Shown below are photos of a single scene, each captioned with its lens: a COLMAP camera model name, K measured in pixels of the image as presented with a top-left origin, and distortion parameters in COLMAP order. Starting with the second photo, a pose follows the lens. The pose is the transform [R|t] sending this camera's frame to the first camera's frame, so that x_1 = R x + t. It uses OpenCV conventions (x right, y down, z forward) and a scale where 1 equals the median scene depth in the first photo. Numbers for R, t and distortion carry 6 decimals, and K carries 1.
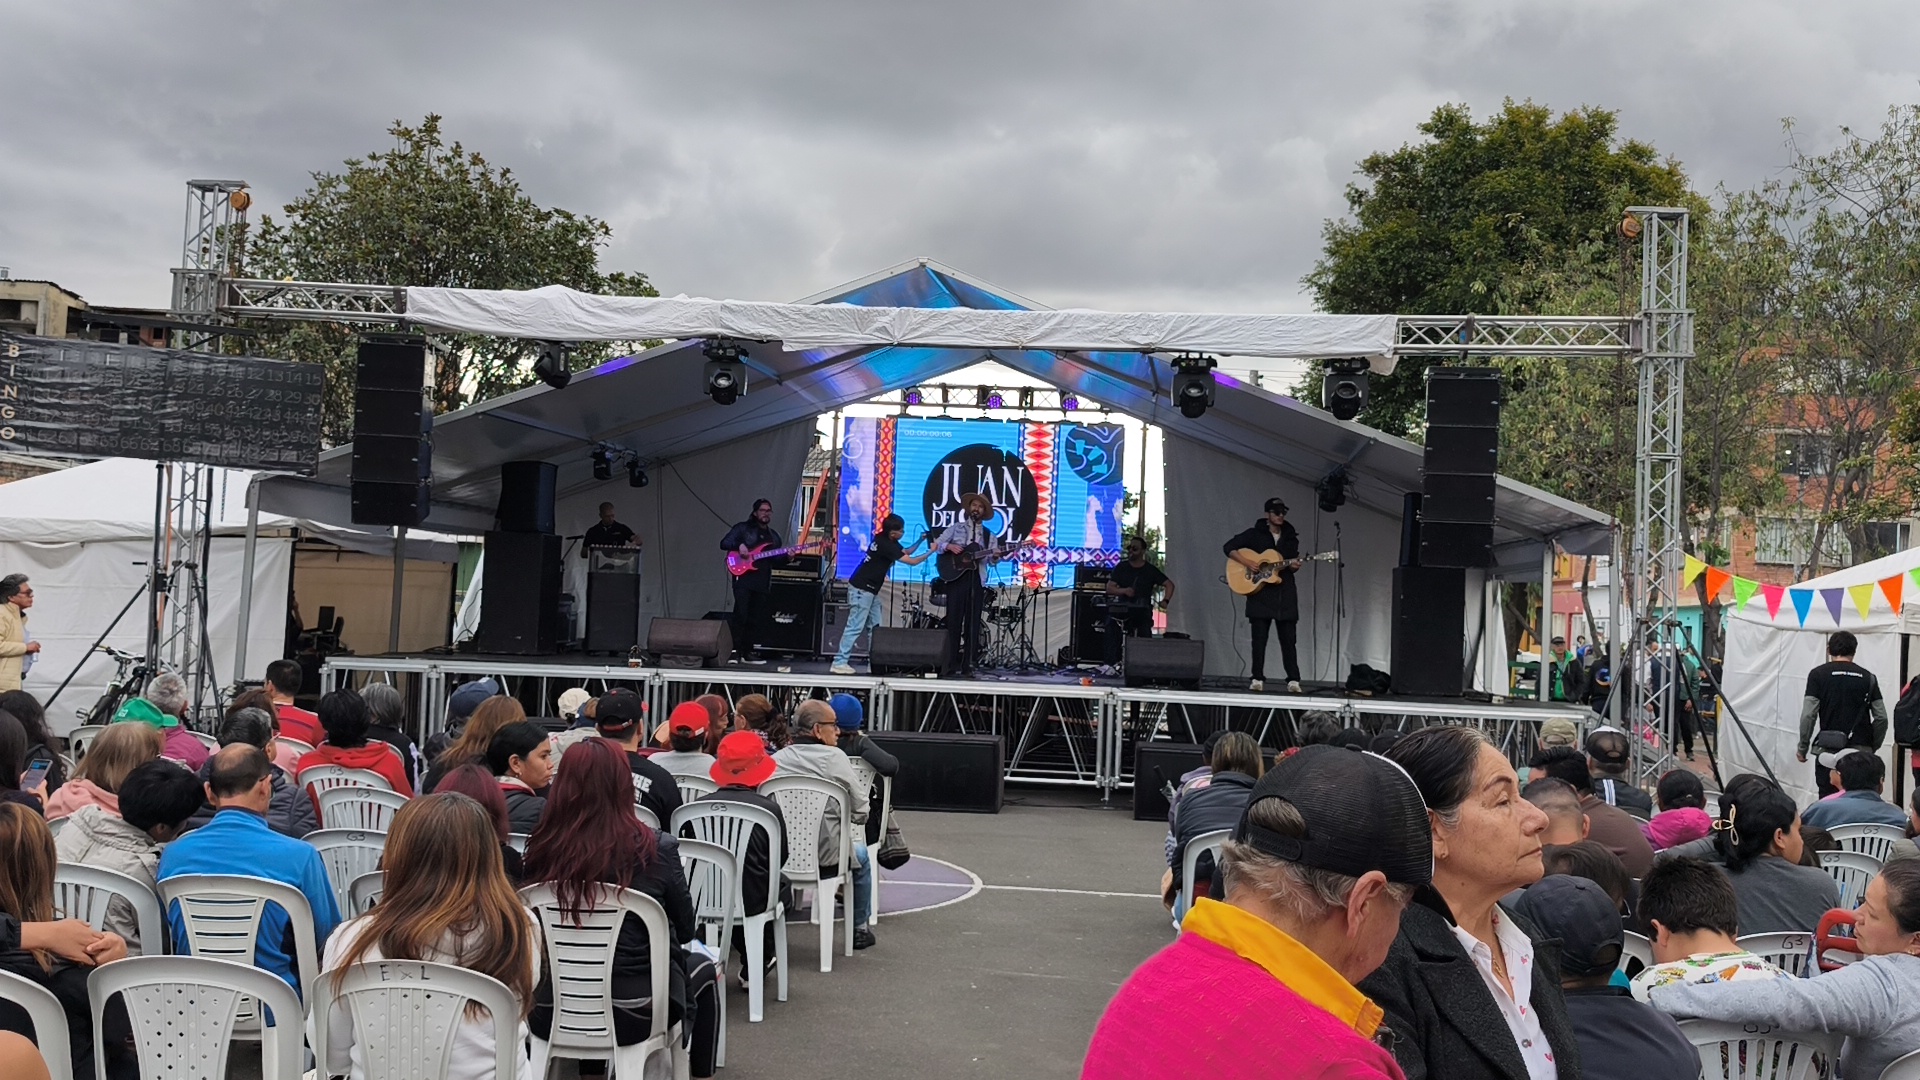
lens RADIAL K [[1807.7, 0, 965.4], [0, 1807.7, 539.6], [0, 0, 1]] dist [0.128751, -0.370291]
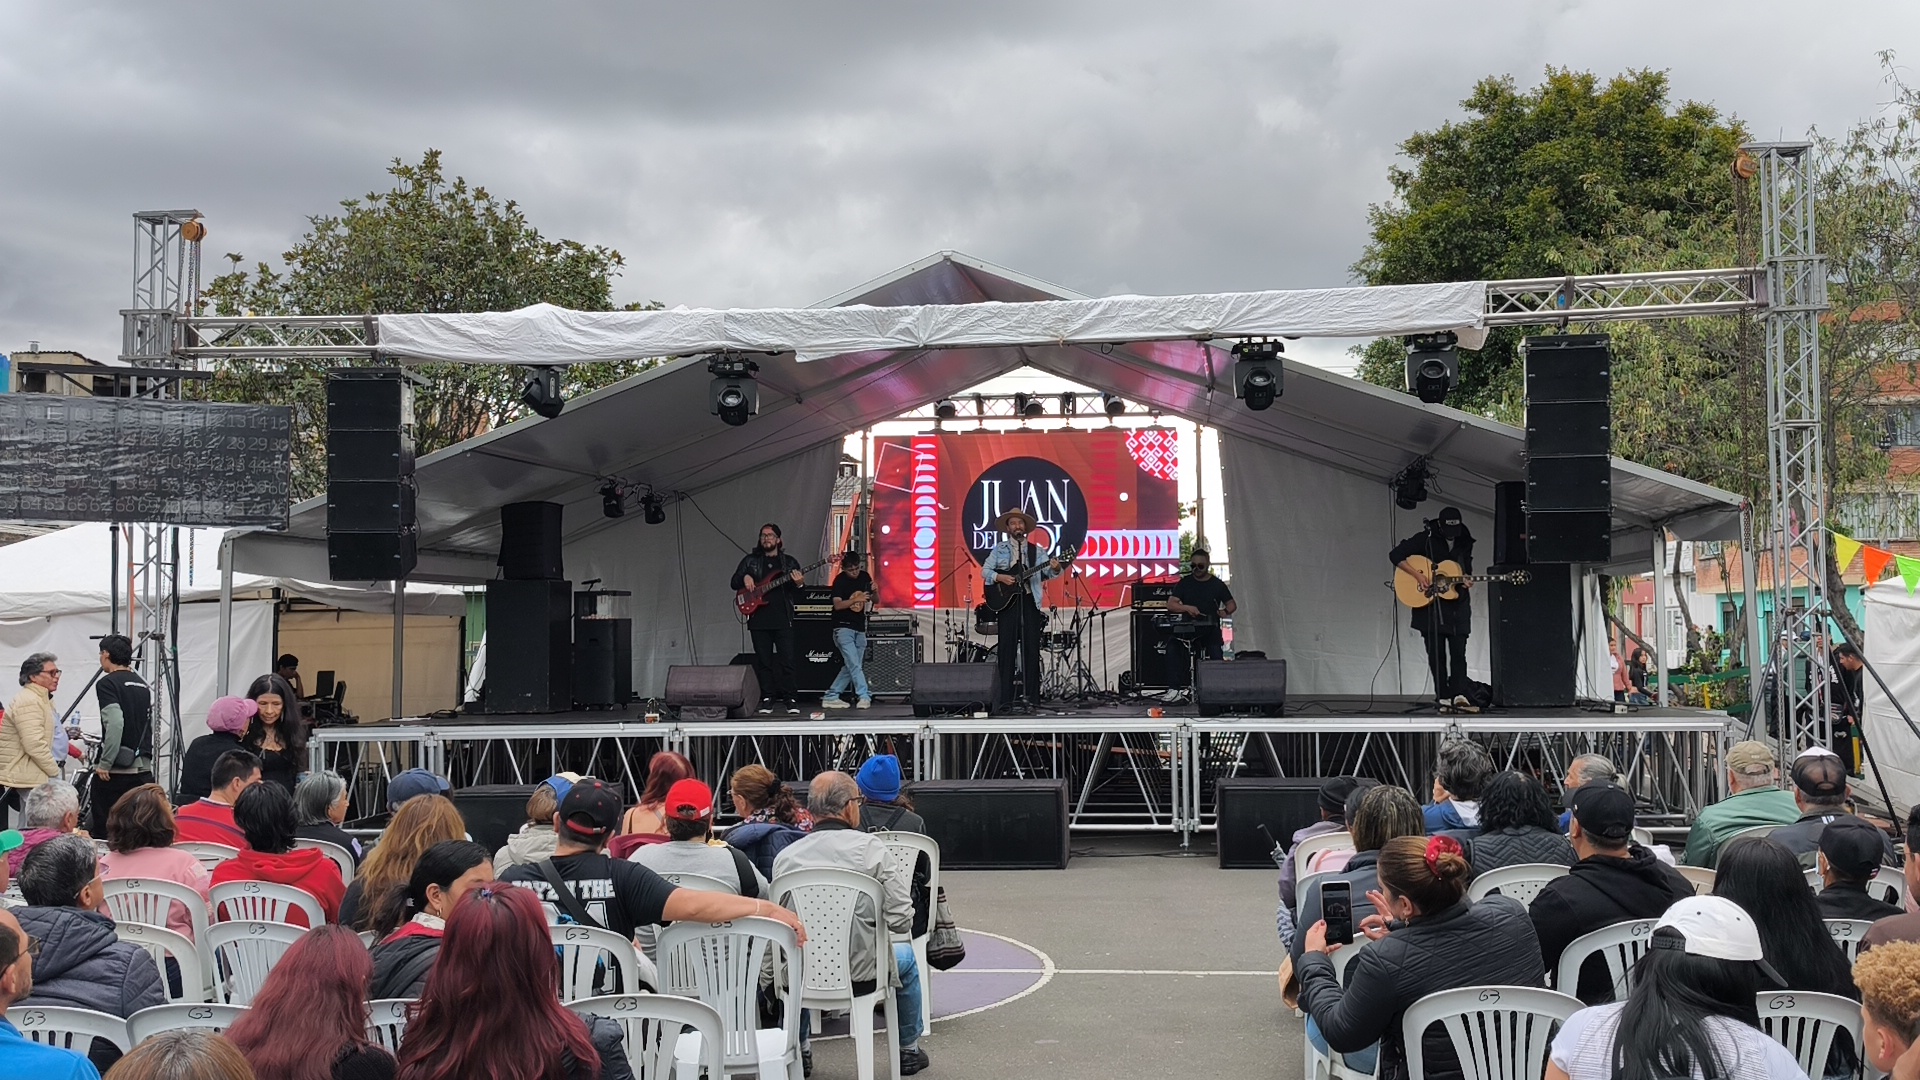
lens RADIAL K [[1807.7, 0, 965.4], [0, 1807.7, 539.6], [0, 0, 1]] dist [0.128751, -0.370291]
pose [[0.998233, -0.054655, -0.023311, -0.001099], [0.054352, 0.998431, -0.013458, 0.000261], [0.024010, 0.012167, 0.999638, 0.103134]]
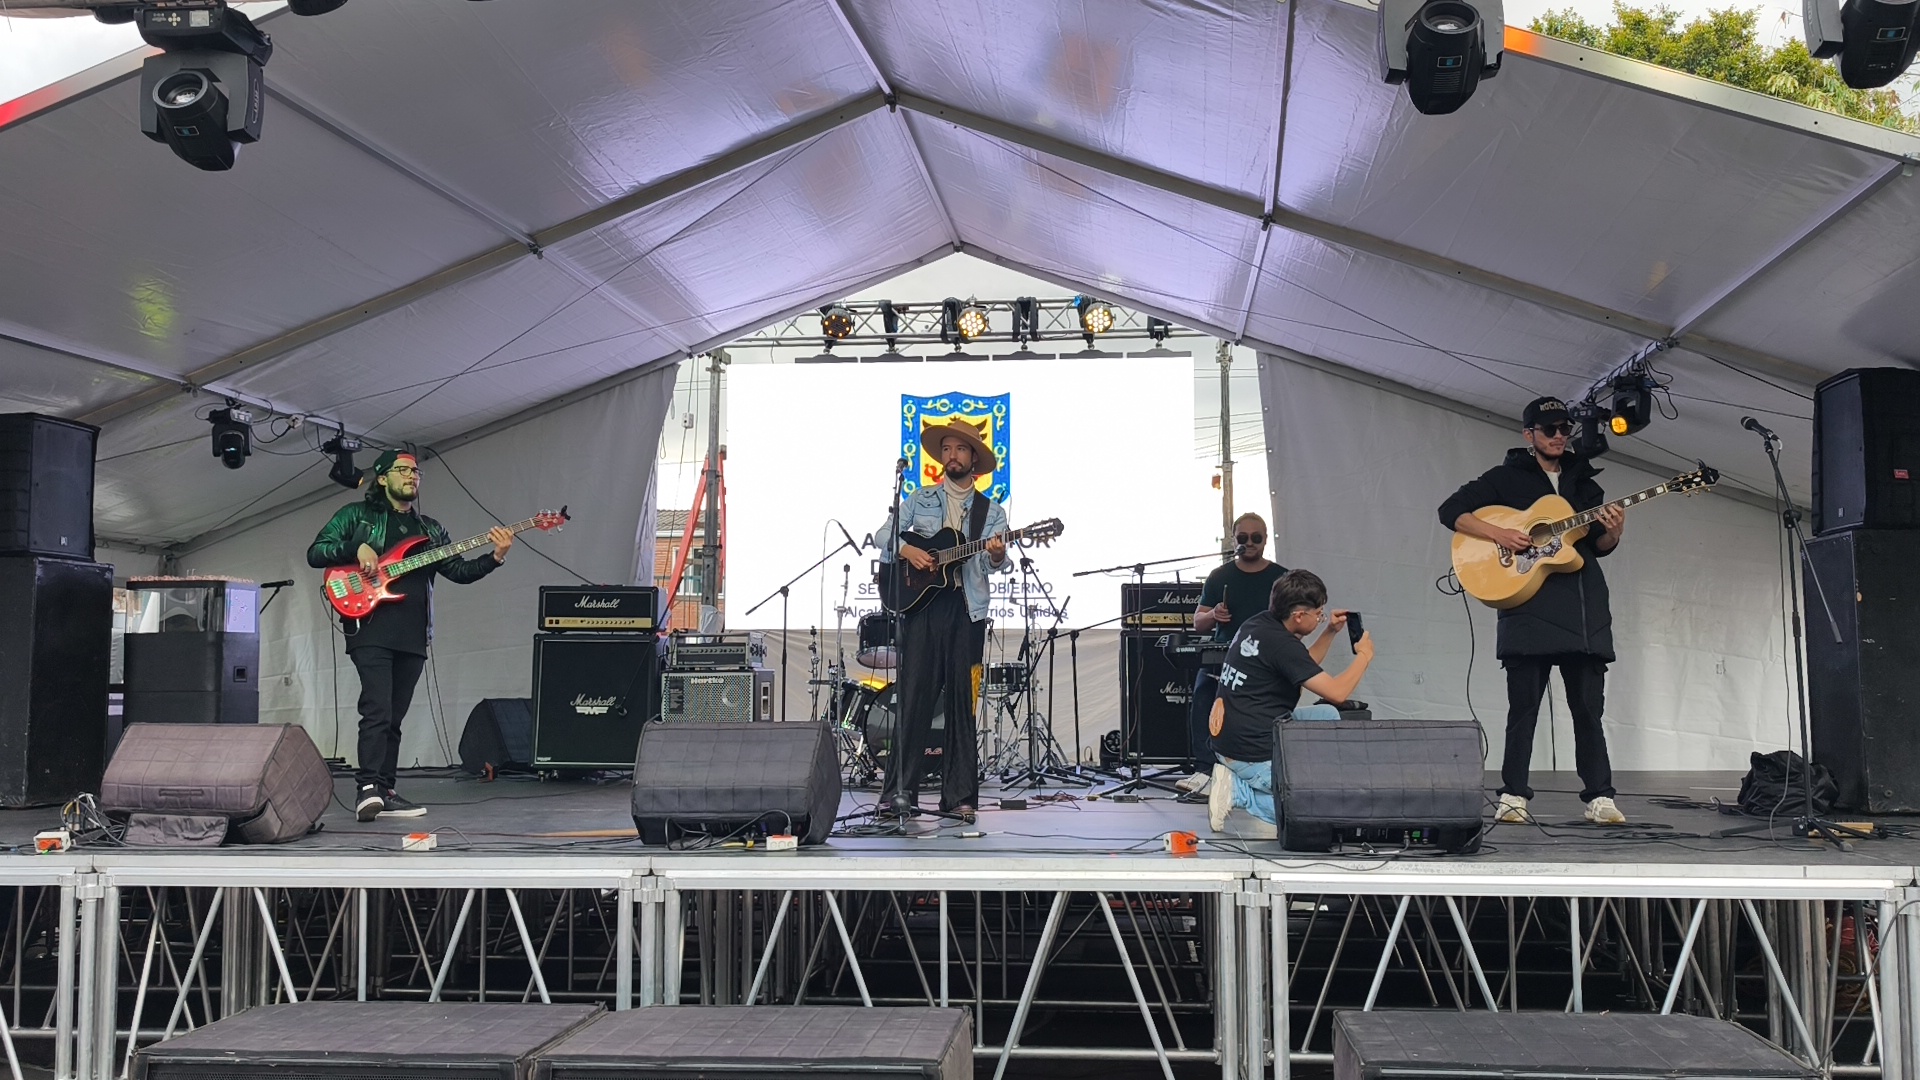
lens RADIAL K [[1624.6, 0, 967.1], [0, 1624.6, 540.8], [0, 0, 1]] dist [0.075672, -0.172188]
pose [[0.998547, -0.049113, -0.022159, 0.031784], [0.048025, 0.997730, -0.047215, 0.028387], [0.024428, 0.046082, 0.998639, 0.641260]]
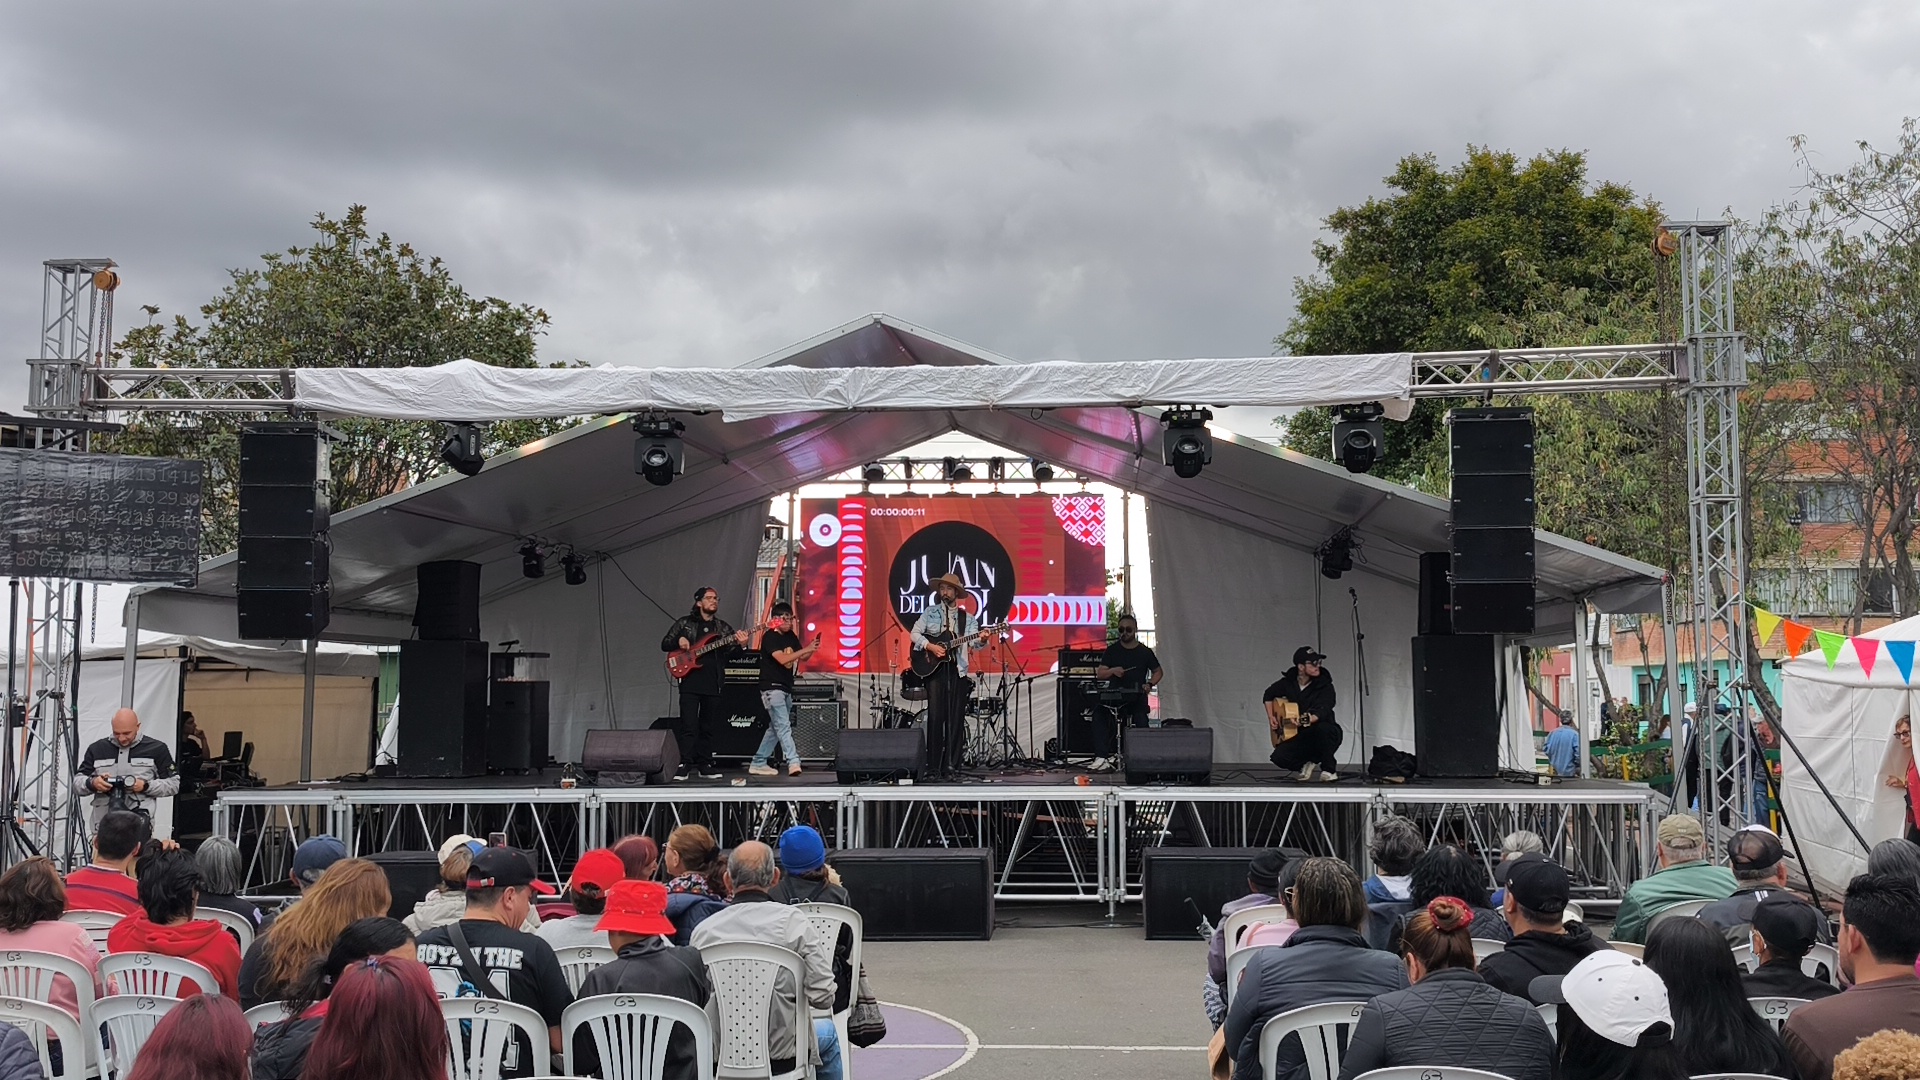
lens RADIAL K [[1807.7, 0, 965.4], [0, 1807.7, 539.6], [0, 0, 1]] dist [0.128751, -0.370291]
pose [[0.998879, -0.043218, 0.019314, -0.001973], [0.044090, 0.997910, -0.047240, 0.000346], [-0.017232, 0.048039, 0.998697, 0.110552]]
